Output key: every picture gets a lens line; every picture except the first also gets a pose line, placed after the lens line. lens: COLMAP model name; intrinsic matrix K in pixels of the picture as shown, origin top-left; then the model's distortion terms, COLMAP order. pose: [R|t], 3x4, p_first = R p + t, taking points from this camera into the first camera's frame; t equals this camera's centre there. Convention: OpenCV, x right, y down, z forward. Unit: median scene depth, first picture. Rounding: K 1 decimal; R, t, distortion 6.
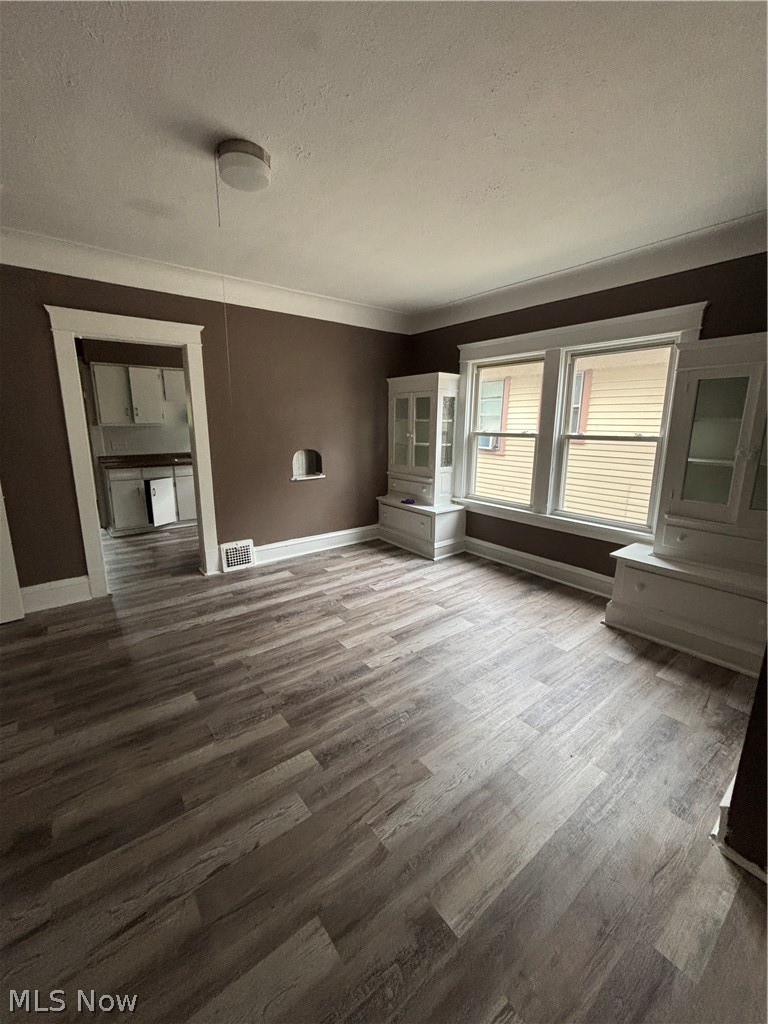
lens RADIAL K [[415.2, 0, 385.4], [0, 415.2, 506.6], [0, 0, 1]] dist [-0.006775, -0.000077]
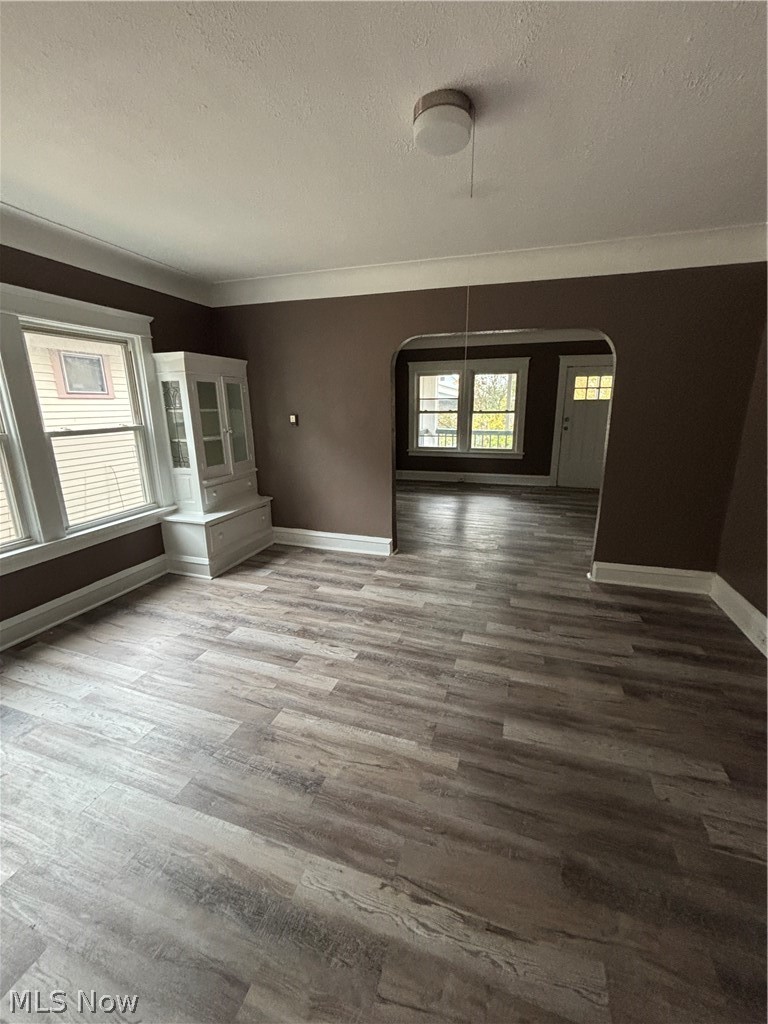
lens RADIAL K [[415.2, 0, 385.4], [0, 415.2, 506.6], [0, 0, 1]] dist [-0.006775, -0.000077]
pose [[-0.553266, -0.205840, 0.807172, -0.820488], [0.169506, 0.920895, 0.351027, -0.301279], [-0.815576, 0.331032, -0.474609, 1.282191]]
